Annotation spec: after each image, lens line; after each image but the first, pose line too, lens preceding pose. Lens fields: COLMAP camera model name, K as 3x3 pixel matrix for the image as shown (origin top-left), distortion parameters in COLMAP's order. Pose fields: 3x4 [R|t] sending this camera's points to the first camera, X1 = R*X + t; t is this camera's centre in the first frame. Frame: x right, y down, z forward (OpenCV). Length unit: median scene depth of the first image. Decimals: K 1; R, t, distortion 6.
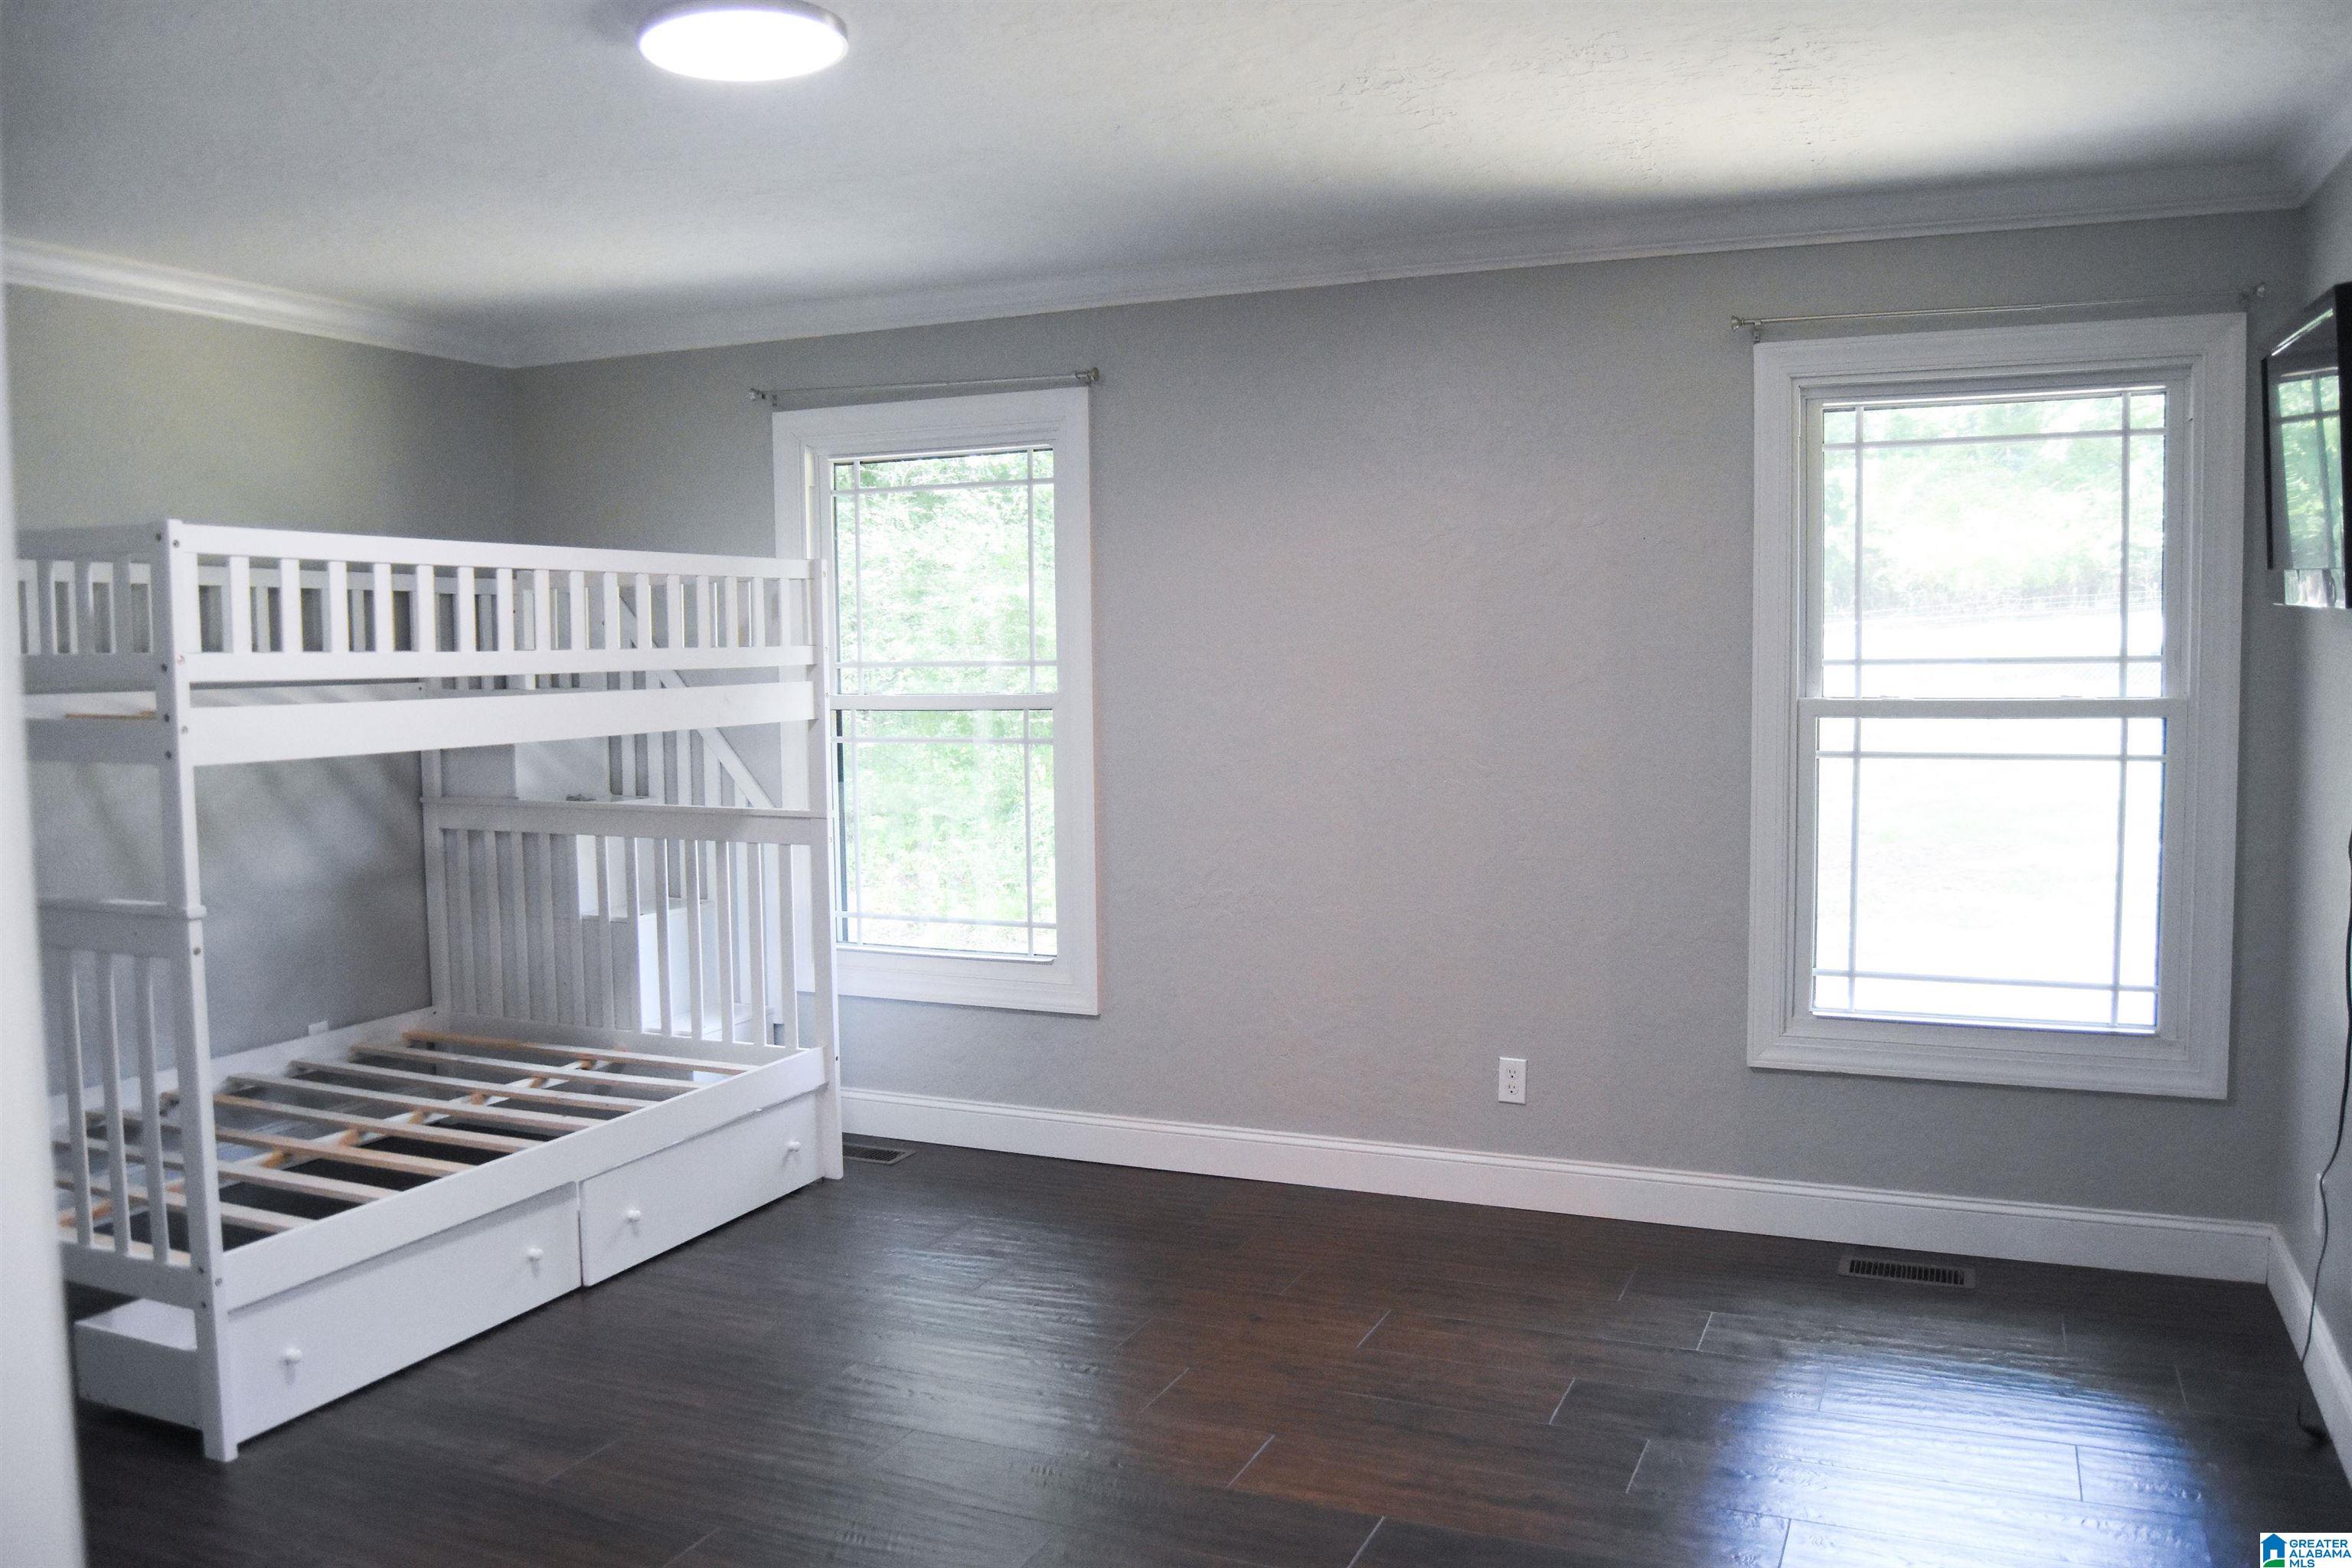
lens RADIAL K [[1868.6, 0, 1176.0], [0, 1868.6, 797.5], [0, 0, 1]] dist [-0.093172, 0.039212]
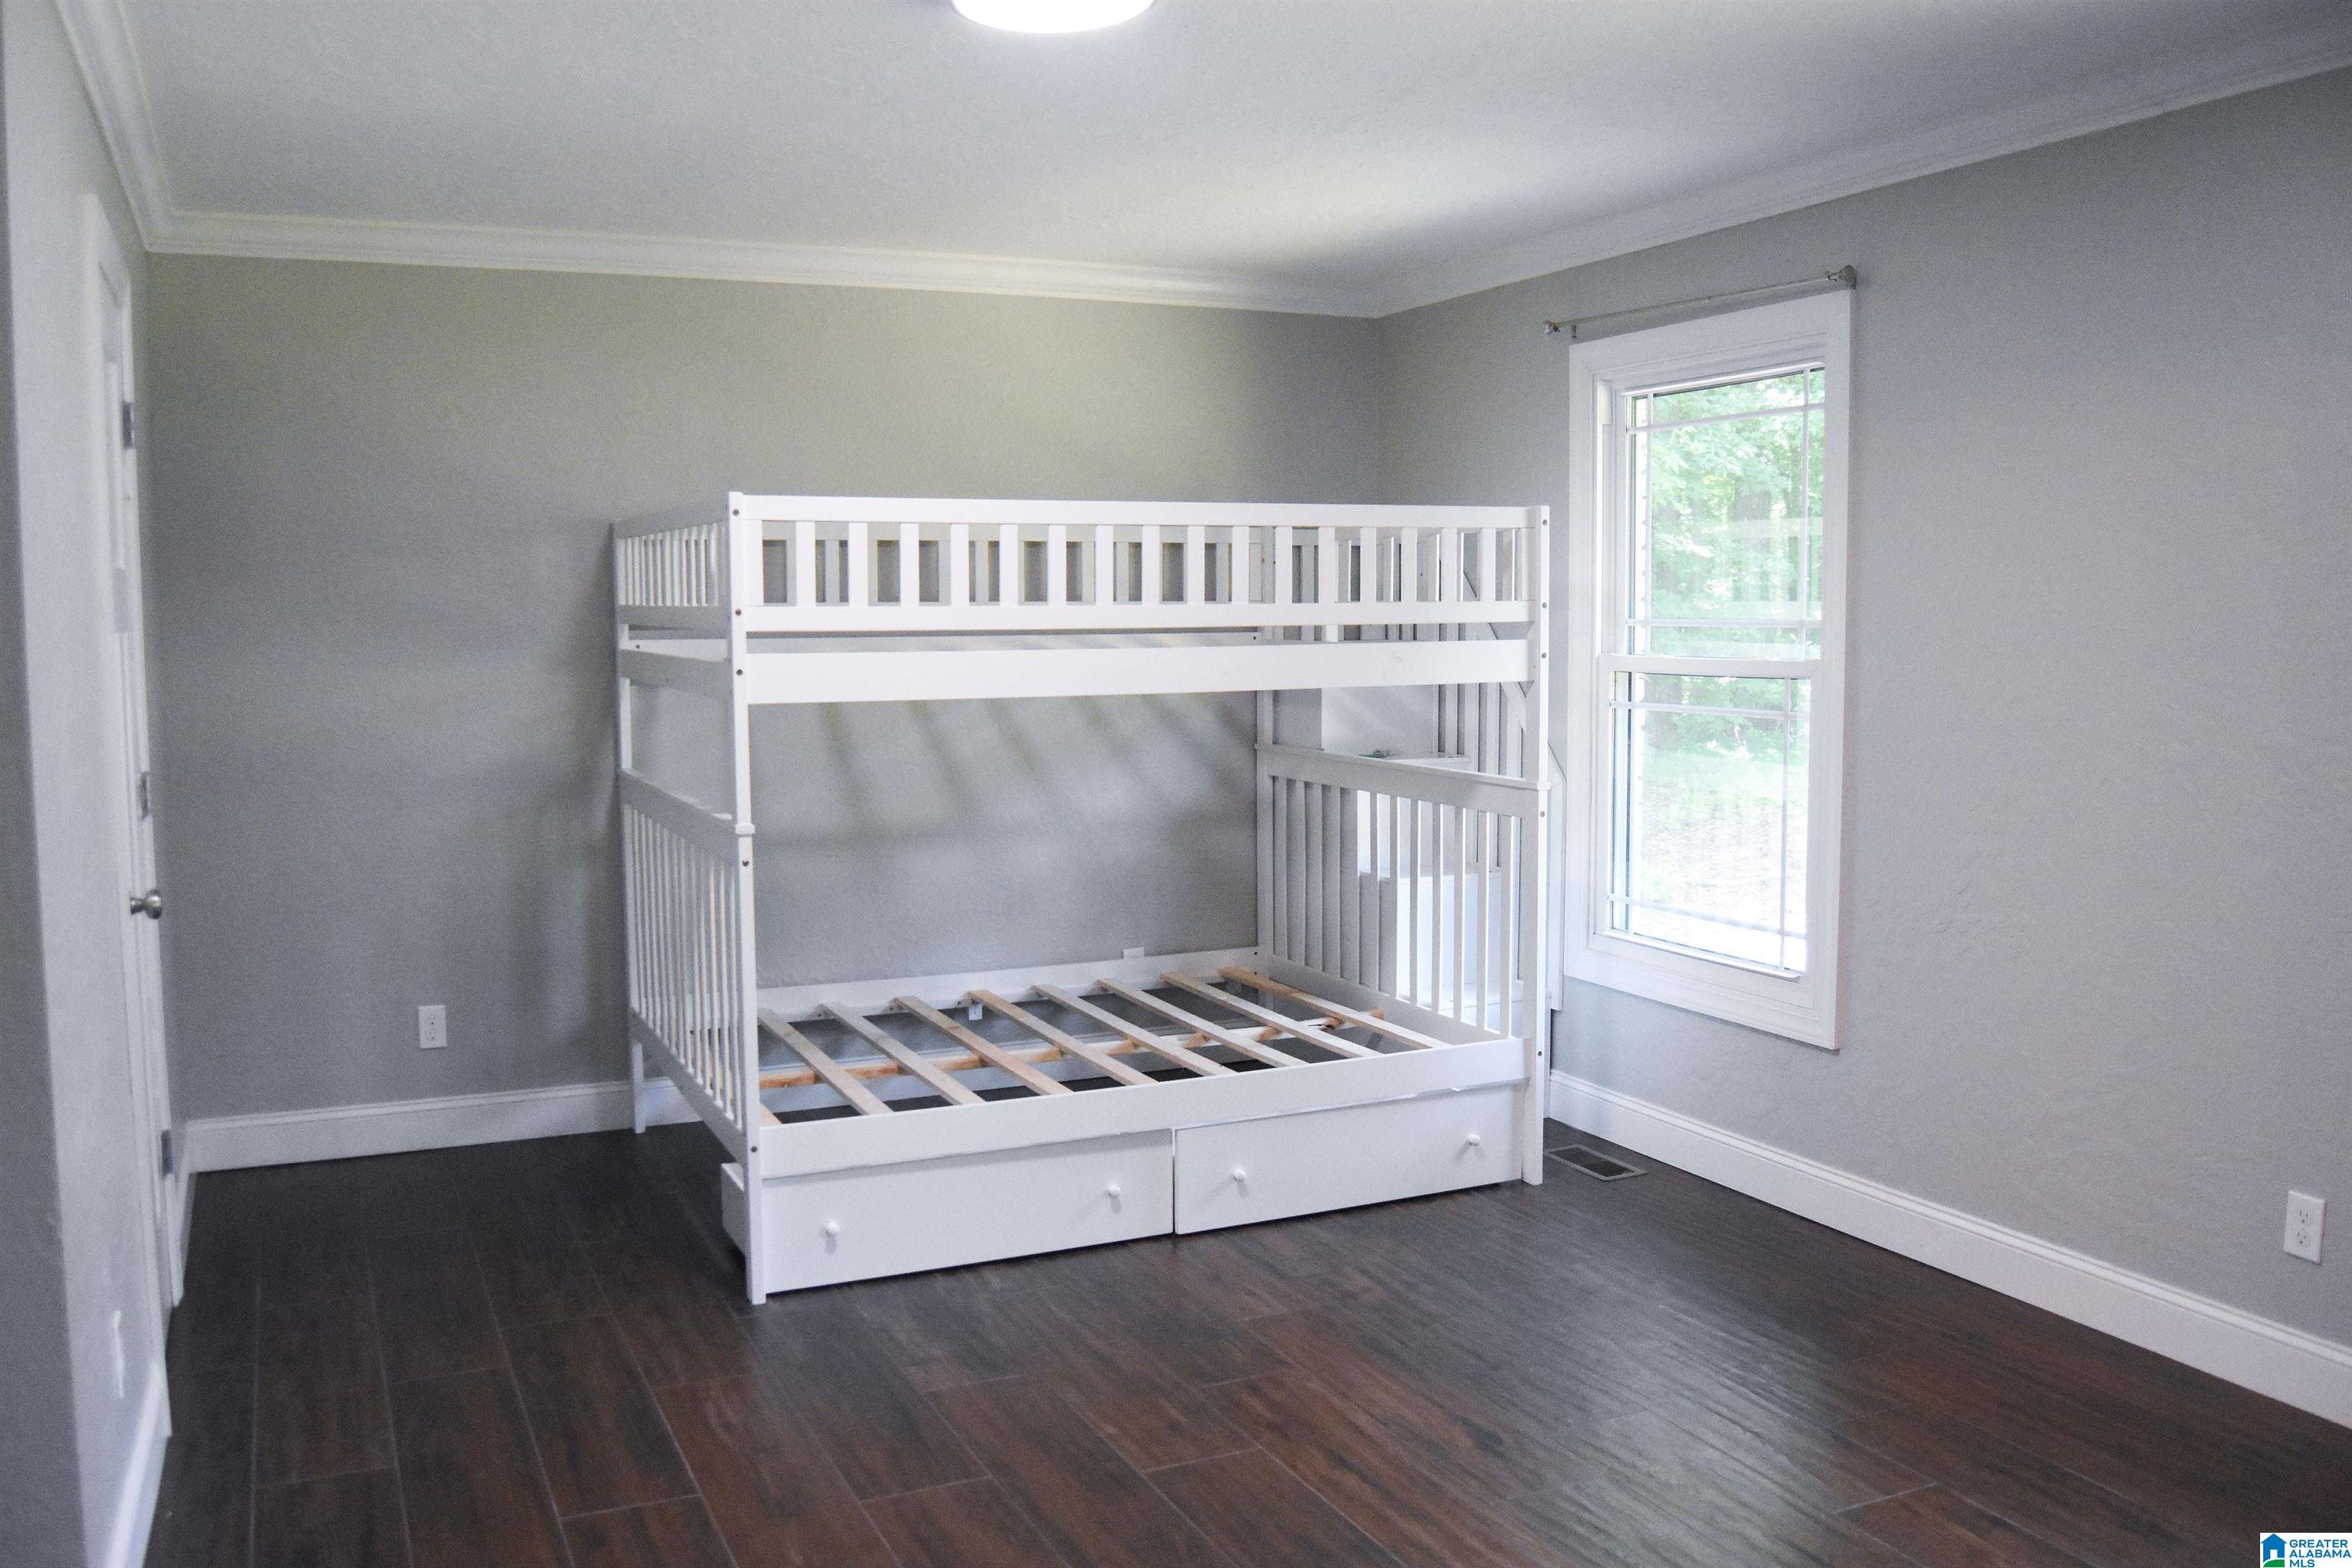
lens RADIAL K [[1980.2, 0, 1176.0], [0, 1980.2, 784.0], [0, 0, 1]] dist [-0.102810, 0.080318]
pose [[0.741804, 0.066703, -0.667291, 0.316306], [-0.055264, 0.997737, 0.038300, -0.018534], [0.668336, 0.008467, 0.743812, 0.157290]]
